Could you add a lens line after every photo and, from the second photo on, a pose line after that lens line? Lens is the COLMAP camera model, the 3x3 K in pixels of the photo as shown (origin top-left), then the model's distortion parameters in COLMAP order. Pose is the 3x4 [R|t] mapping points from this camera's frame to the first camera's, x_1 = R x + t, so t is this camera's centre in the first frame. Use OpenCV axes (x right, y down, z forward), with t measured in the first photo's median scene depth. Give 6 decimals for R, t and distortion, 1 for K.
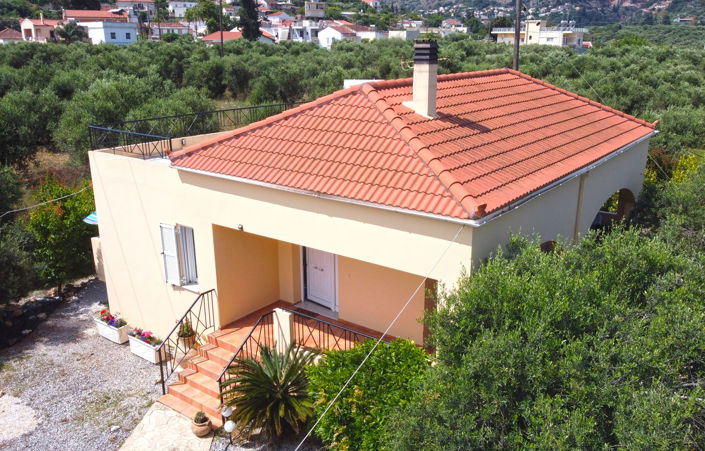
lens RADIAL K [[611.5, 0, 371.8], [0, 611.5, 226.0], [0, 0, 1]] dist [-0.006754, -0.001109]
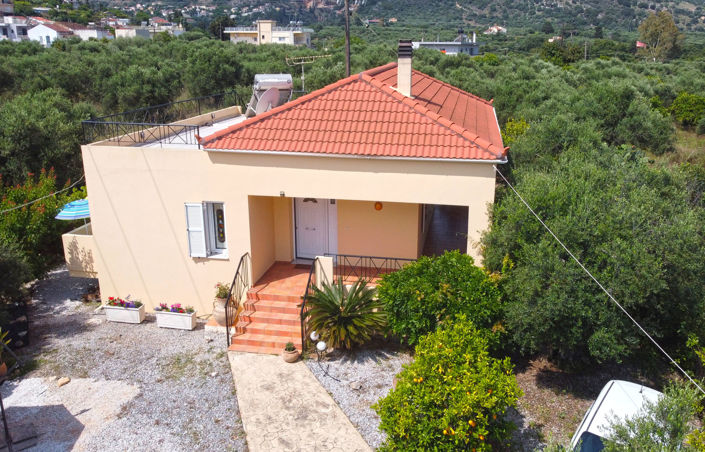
lens RADIAL K [[611.5, 0, 371.8], [0, 611.5, 226.5], [0, 0, 1]] dist [-0.006754, -0.001109]
pose [[0.900559, -0.123371, 0.416860, -0.476624], [0.122581, 0.992041, 0.028781, 0.044838], [-0.417093, 0.025180, 0.908515, -0.148348]]
